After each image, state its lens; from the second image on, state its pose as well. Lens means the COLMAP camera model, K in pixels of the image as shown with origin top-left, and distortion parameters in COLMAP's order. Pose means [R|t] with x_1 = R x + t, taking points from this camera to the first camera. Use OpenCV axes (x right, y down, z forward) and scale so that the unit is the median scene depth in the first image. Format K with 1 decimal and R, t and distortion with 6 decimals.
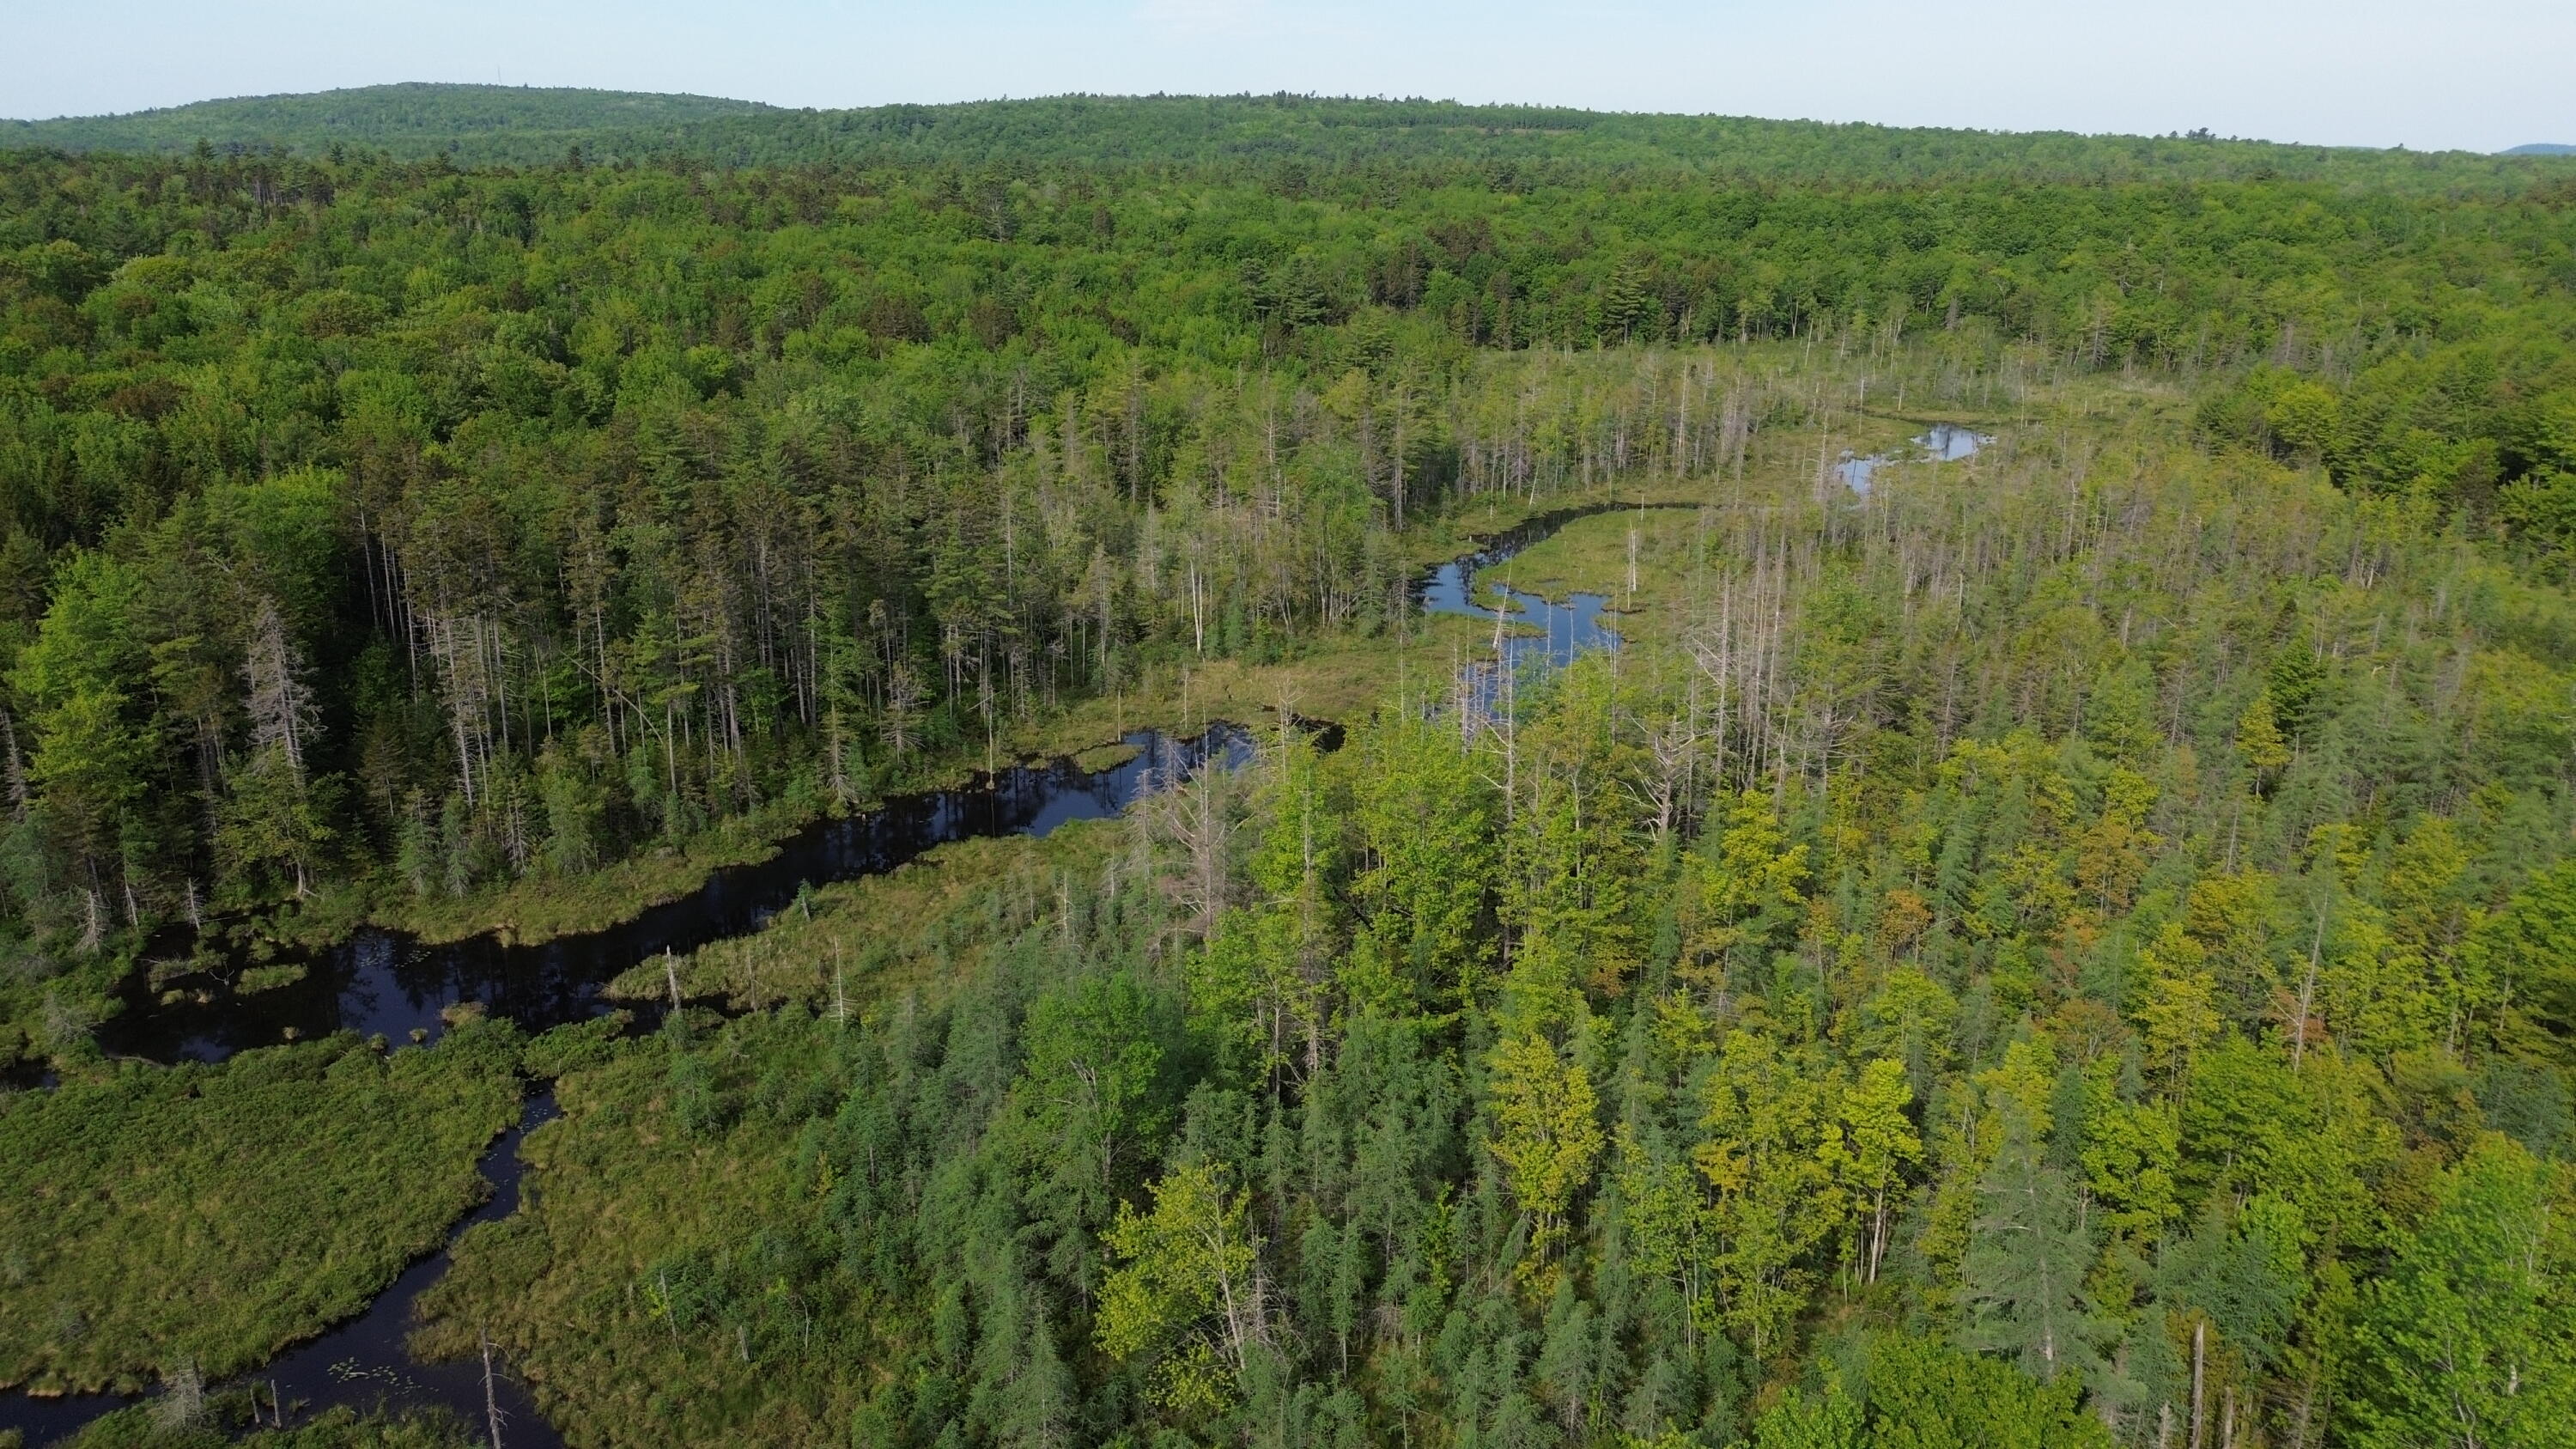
lens RADIAL K [[1821.7, 0, 1293.4], [0, 1821.7, 729.9], [0, 0, 1]] dist [0.068445, -0.057099]
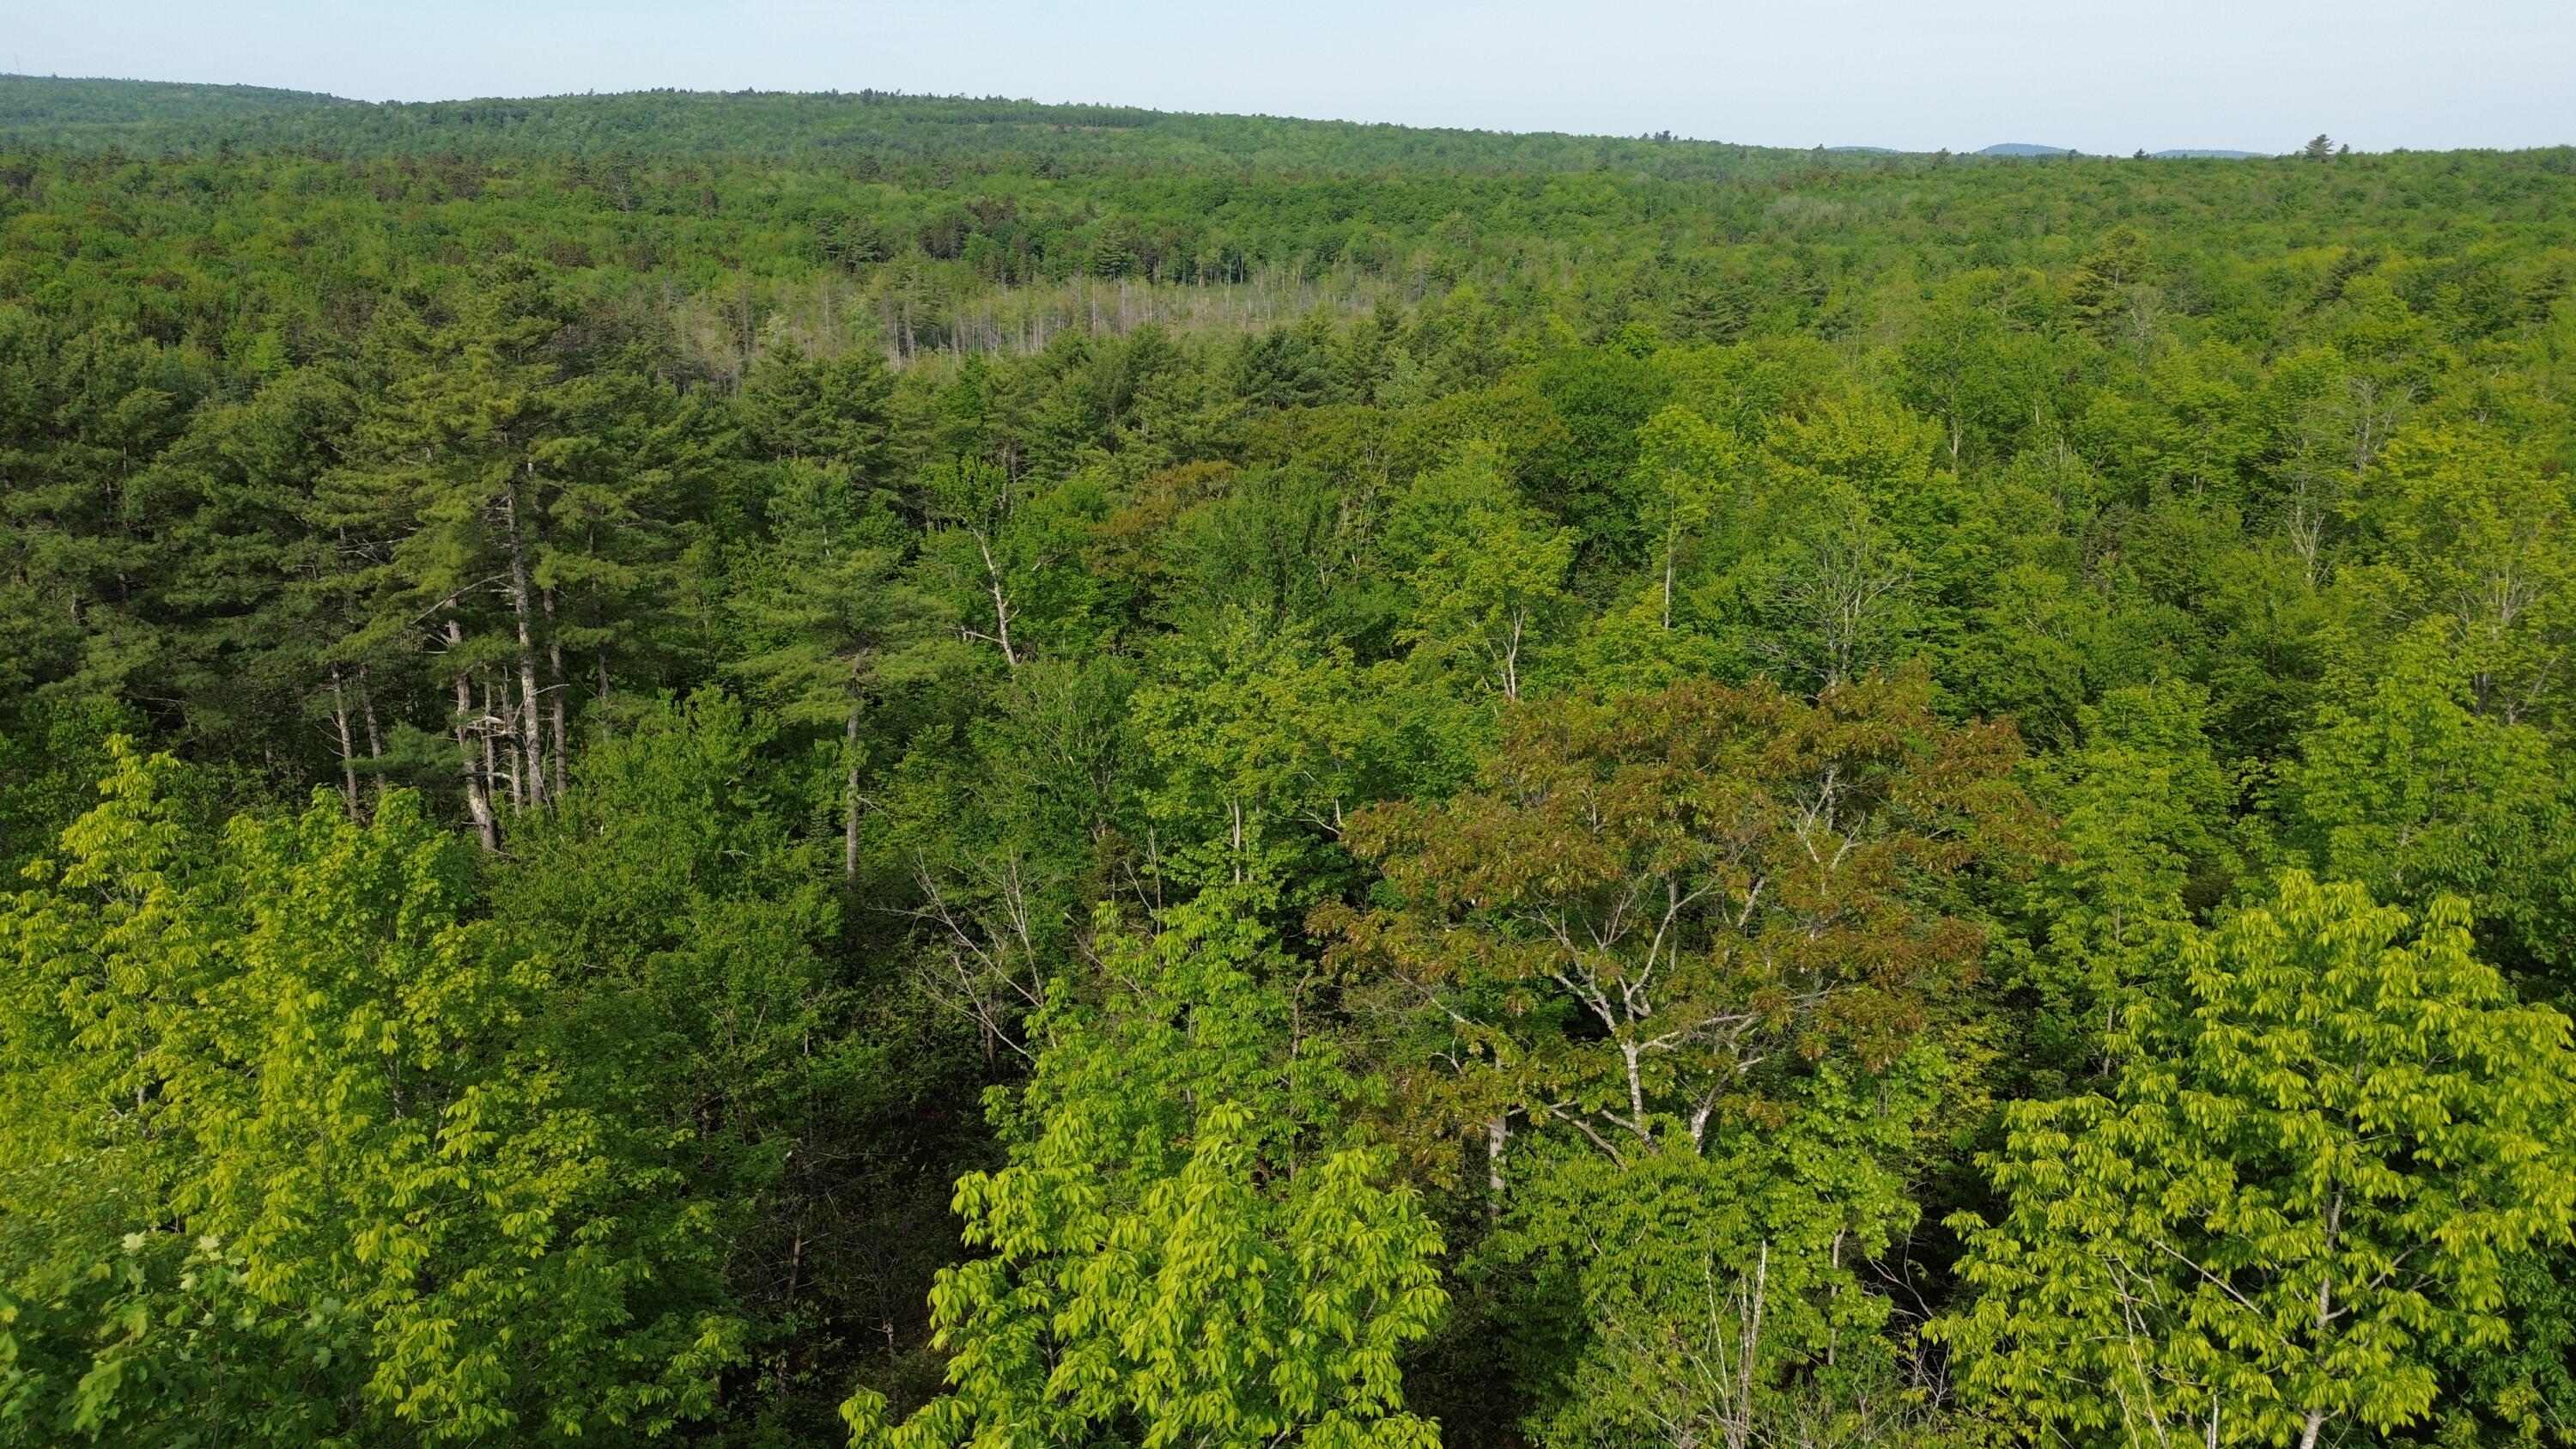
lens RADIAL K [[1821.7, 0, 1286.9], [0, 1821.7, 733.6], [0, 0, 1]] dist [0.068445, -0.057099]
pose [[0.980097, -0.060906, 0.188945, 0.026008], [0.060220, 0.998141, 0.009374, 0.107444], [-0.189164, 0.002191, 0.981943, -0.335505]]
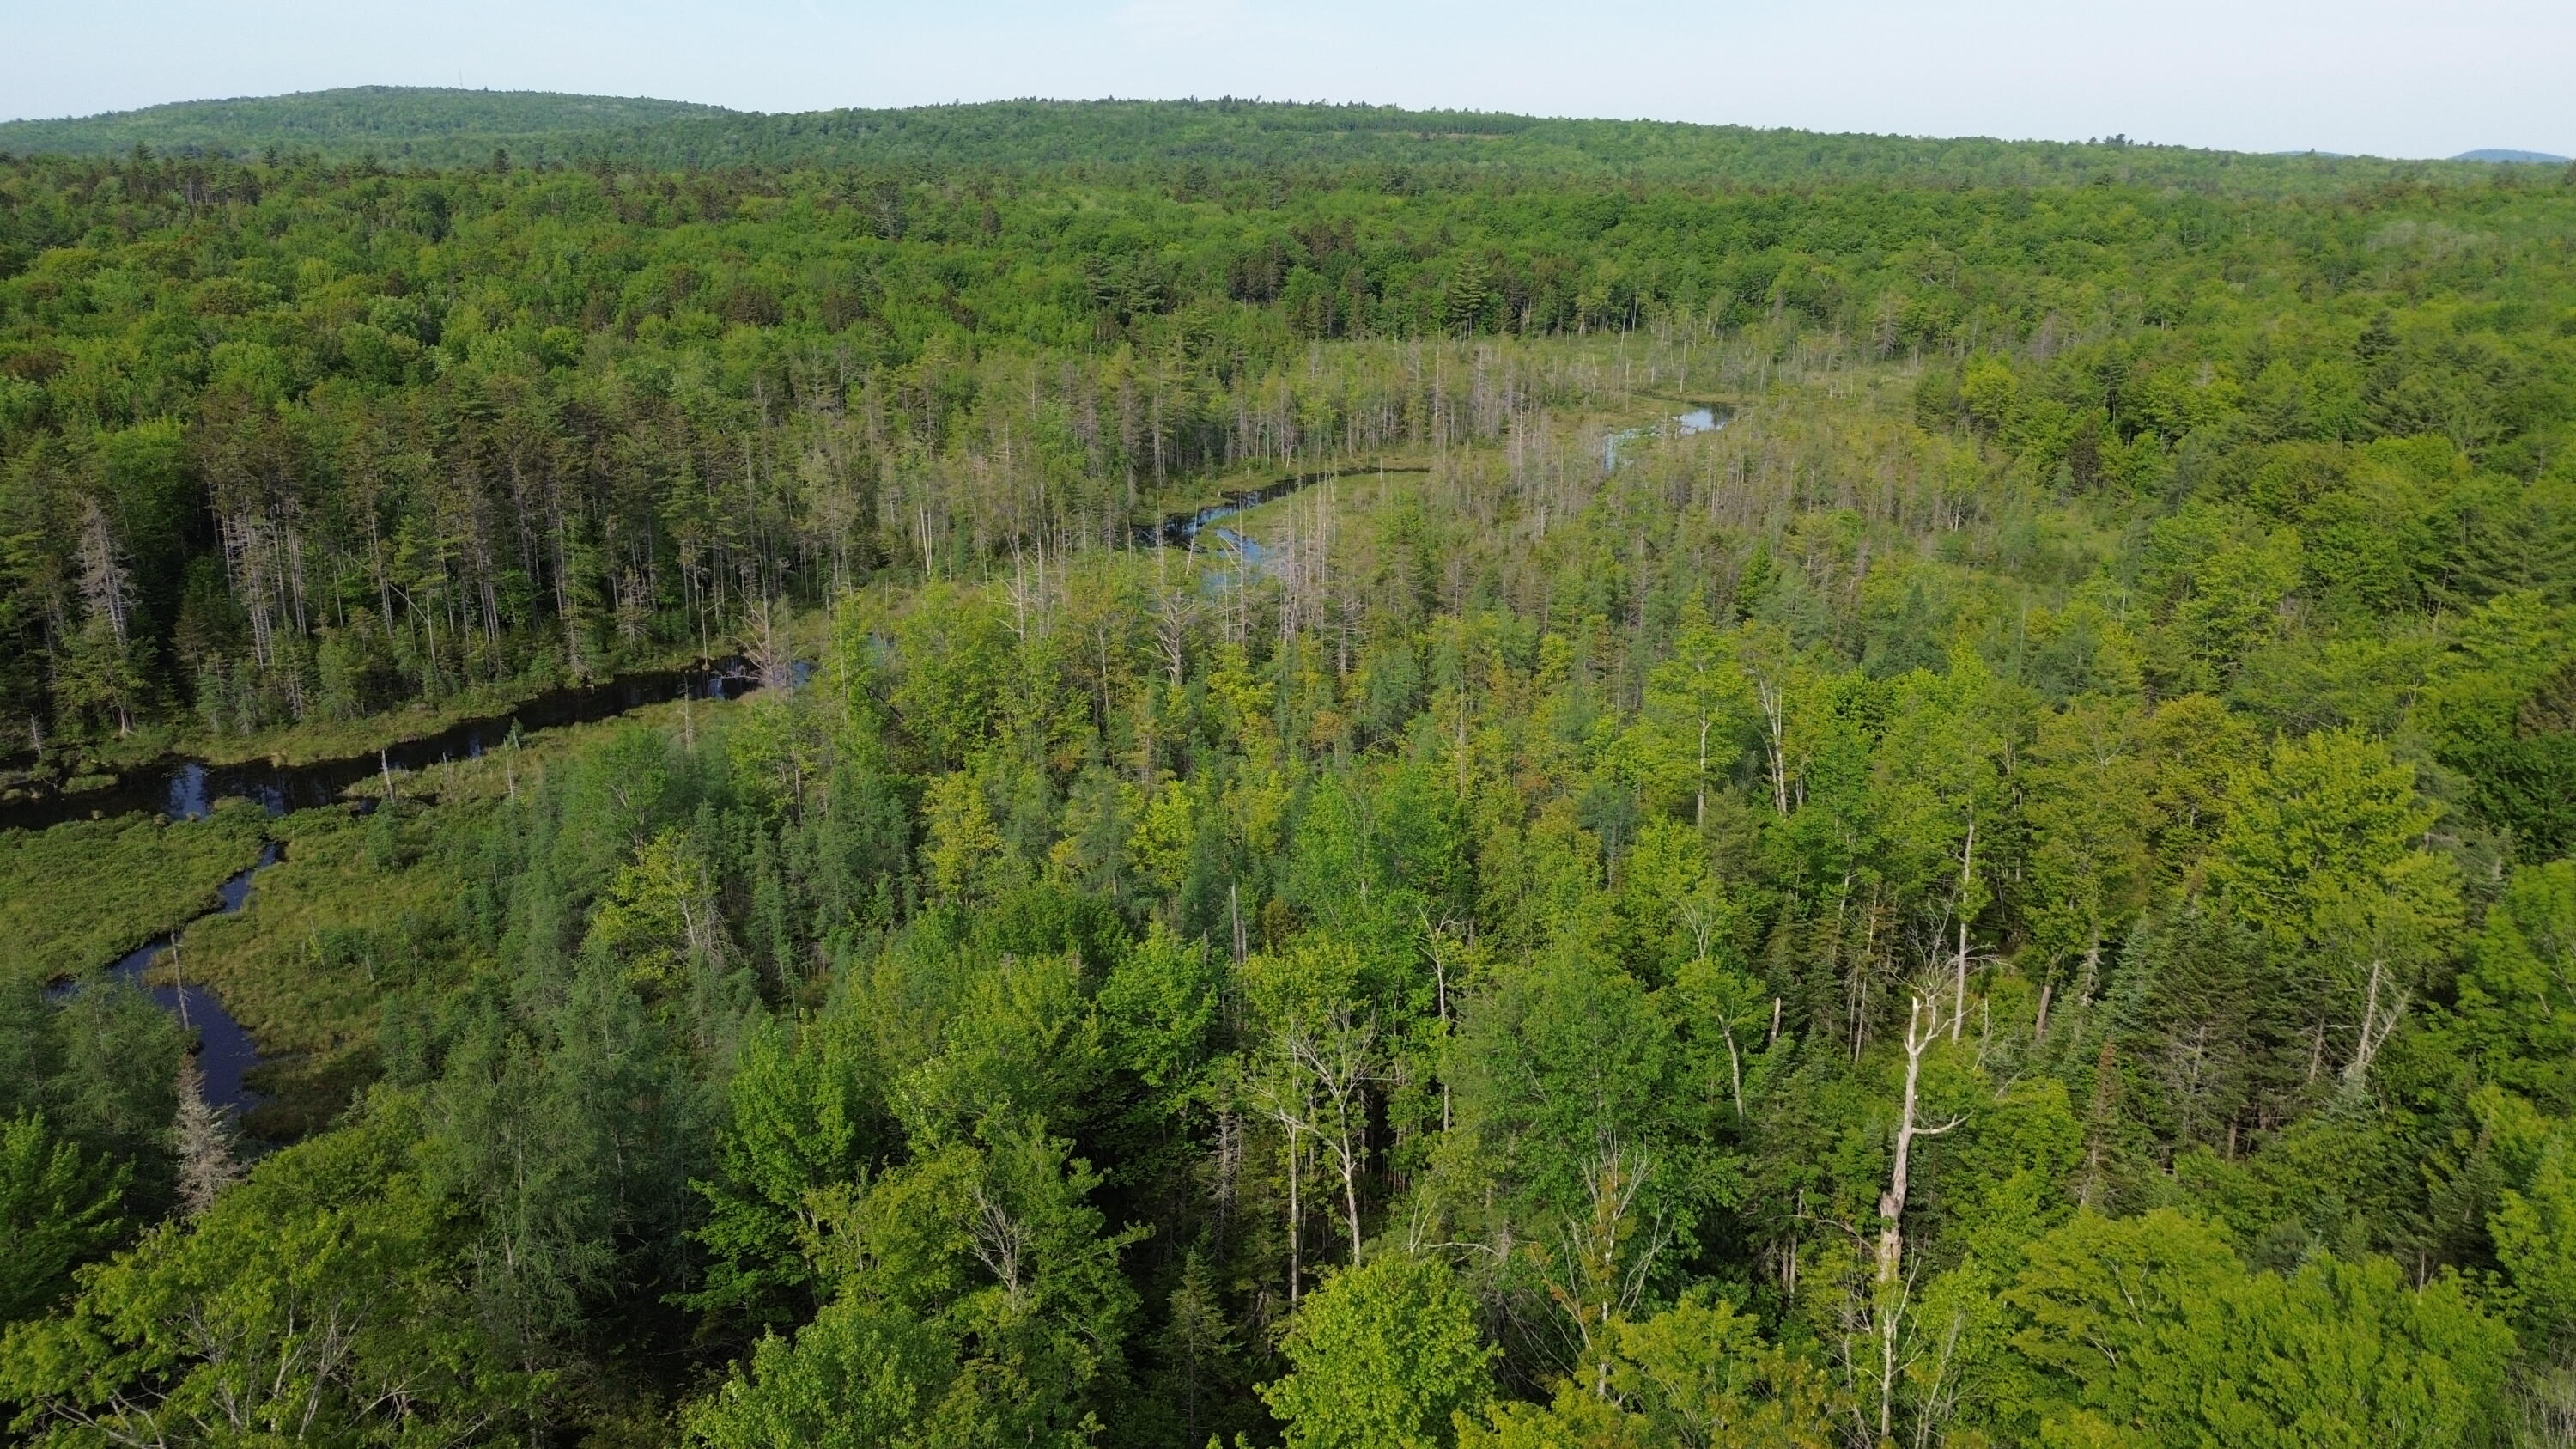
lens RADIAL K [[1821.7, 0, 1291.6], [0, 1821.7, 734.1], [0, 0, 1]] dist [0.068445, -0.057099]
pose [[0.999923, -0.002992, 0.012072, 0.057017], [0.002991, 0.999996, 0.000092, 0.020538], [-0.012073, -0.000056, 0.999927, -0.065174]]
